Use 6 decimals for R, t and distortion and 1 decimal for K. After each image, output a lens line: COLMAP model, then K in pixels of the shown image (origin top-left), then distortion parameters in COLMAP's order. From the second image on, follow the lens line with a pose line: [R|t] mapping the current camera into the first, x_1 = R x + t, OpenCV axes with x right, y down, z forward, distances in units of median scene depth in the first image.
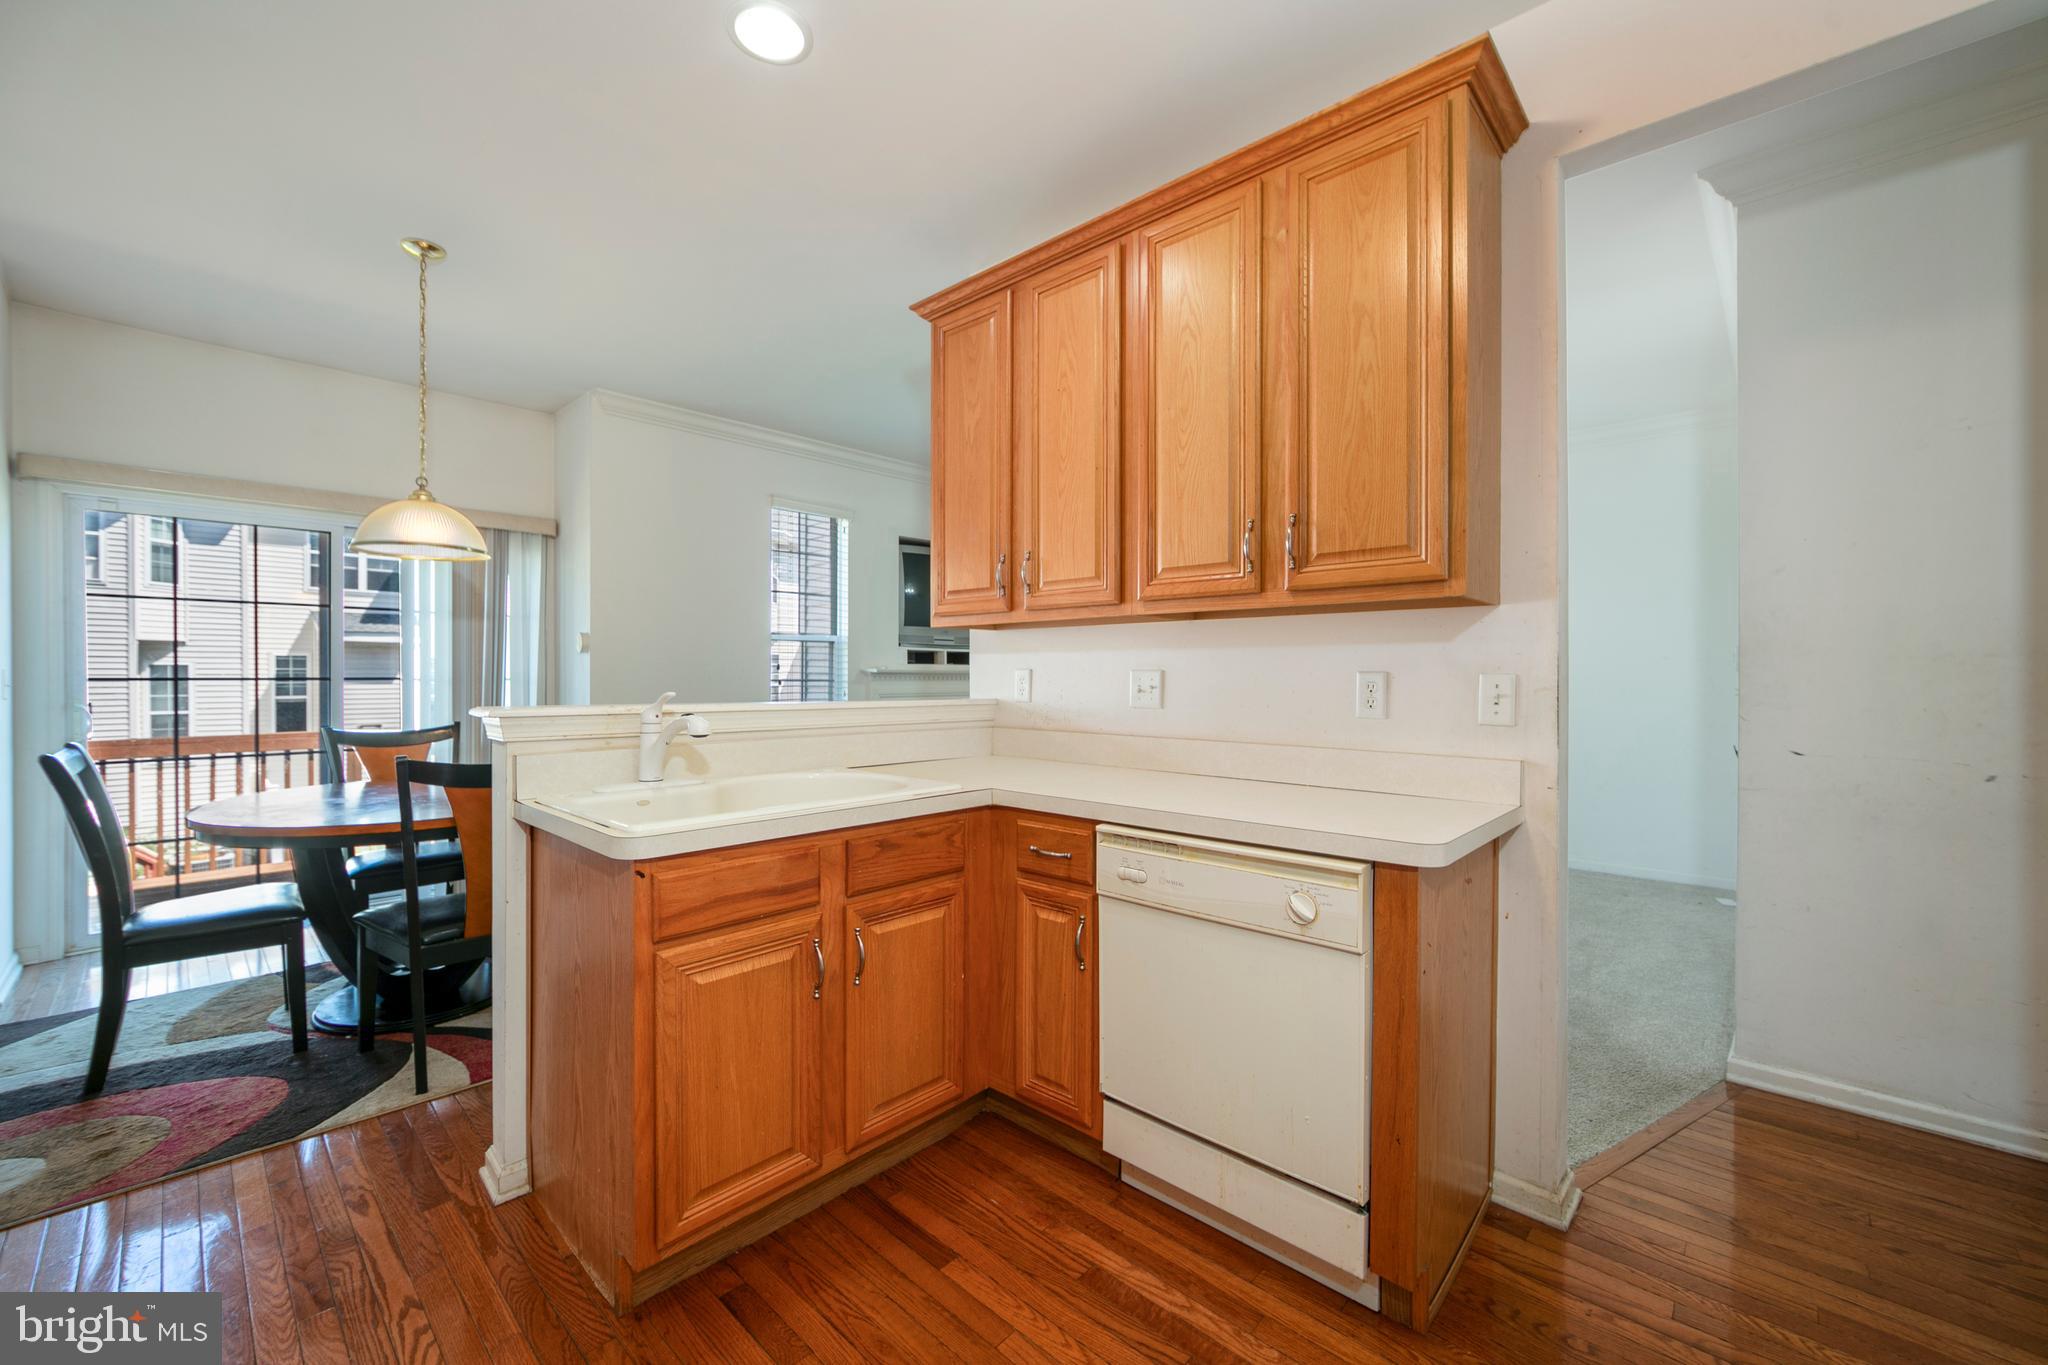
lens RADIAL K [[815.4, 0, 1030.1], [0, 815.4, 675.0], [0, 0, 1]] dist [-0.006926, 0.000393]
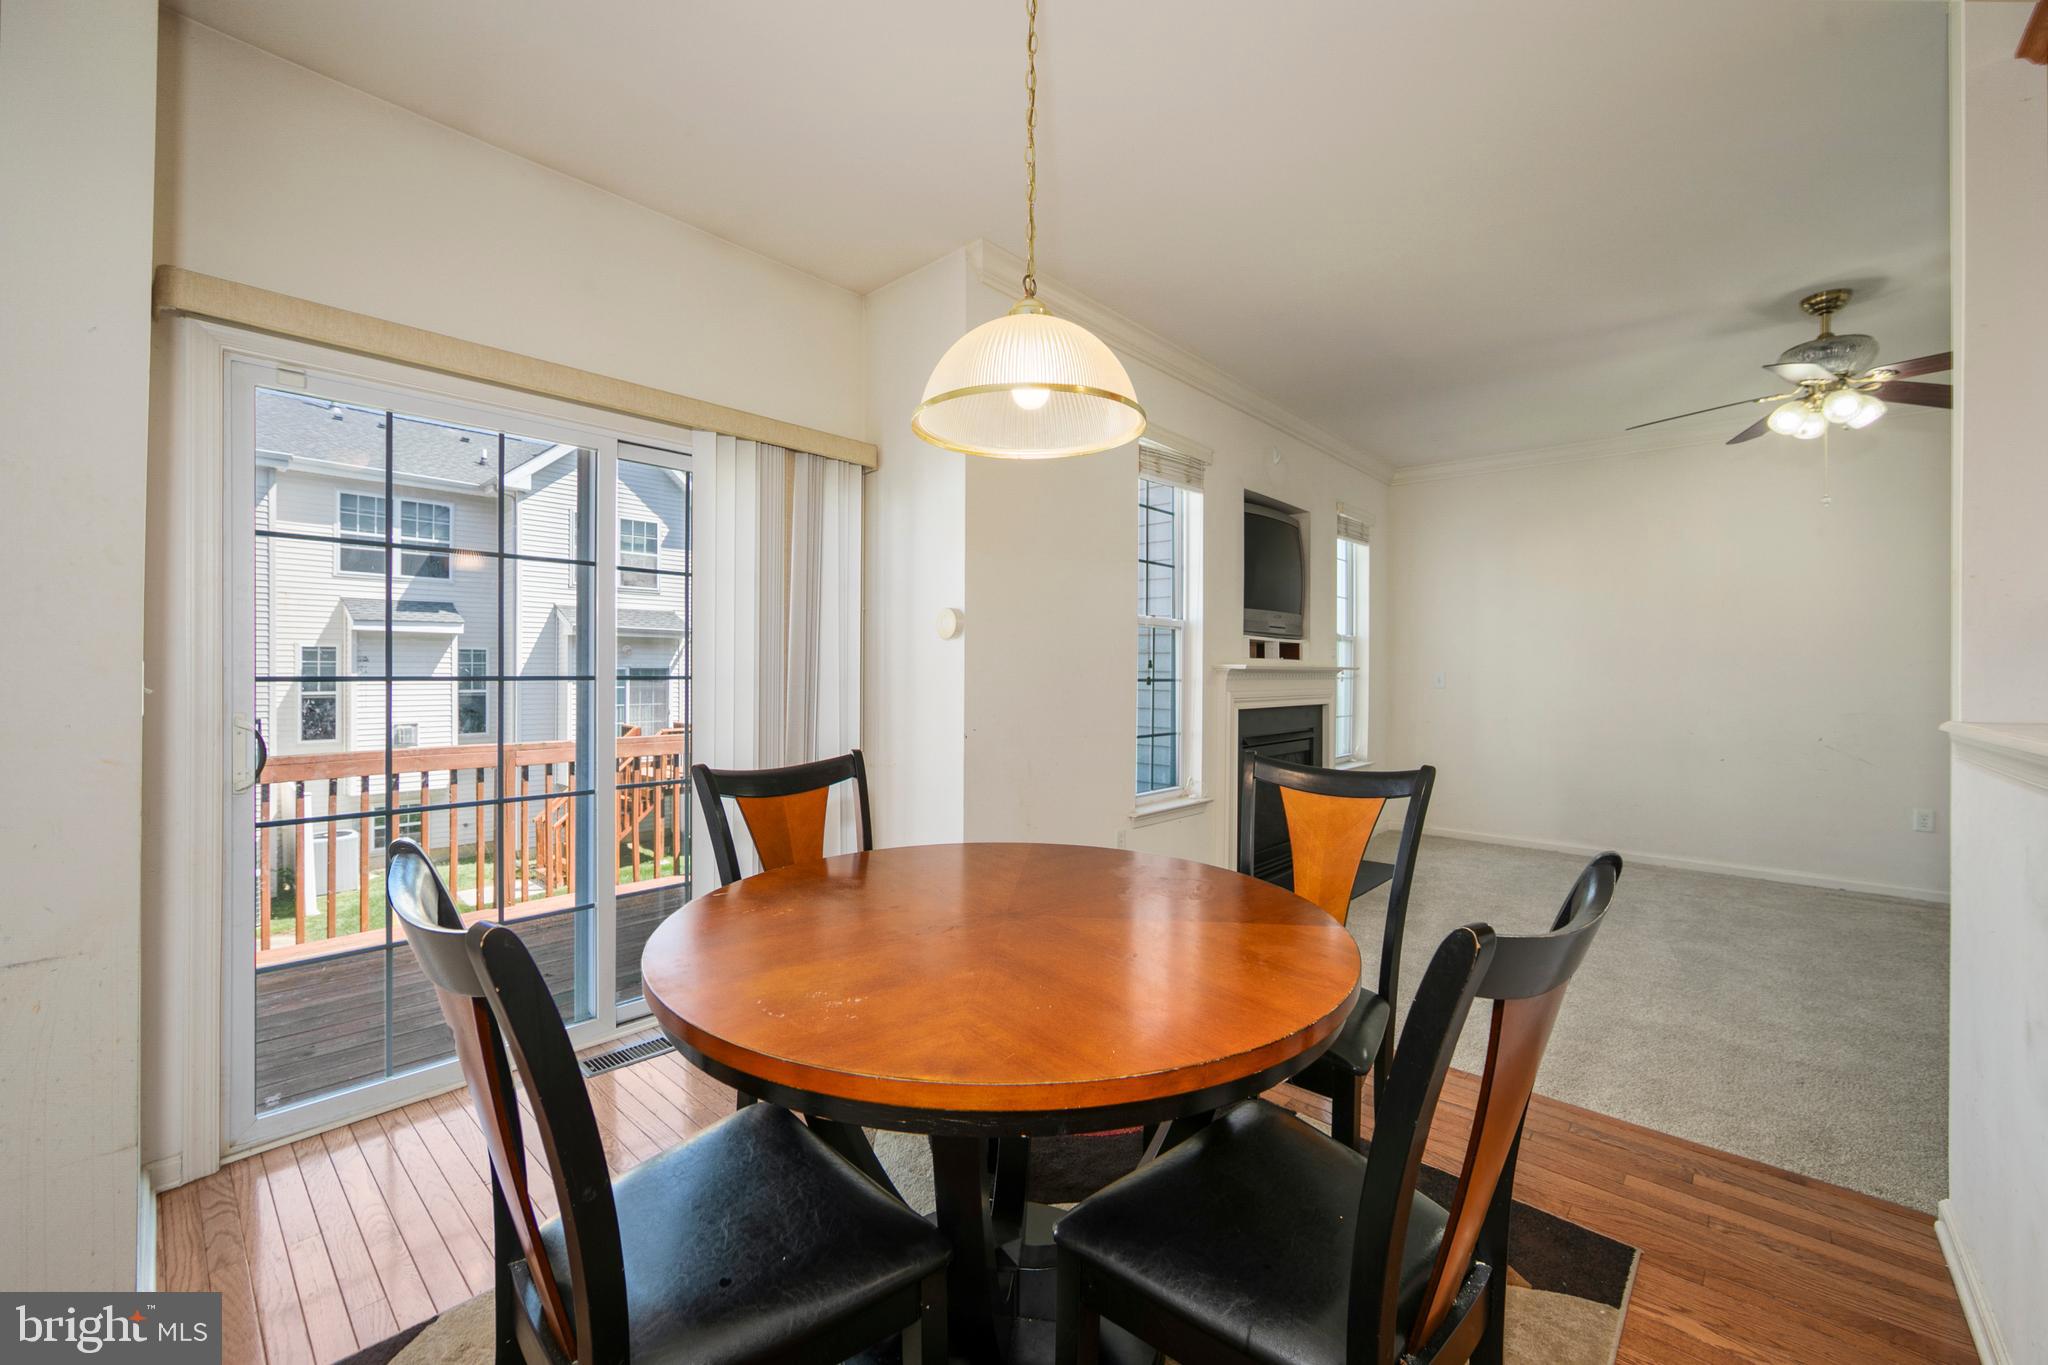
lens RADIAL K [[815.4, 0, 1030.1], [0, 815.4, 675.0], [0, 0, 1]] dist [-0.006926, 0.000393]
pose [[0.999958, 0.003637, 0.008386, -0.593150], [-0.003687, 0.999976, 0.005908, -0.002126], [-0.008365, -0.005939, 0.999947, 0.396314]]
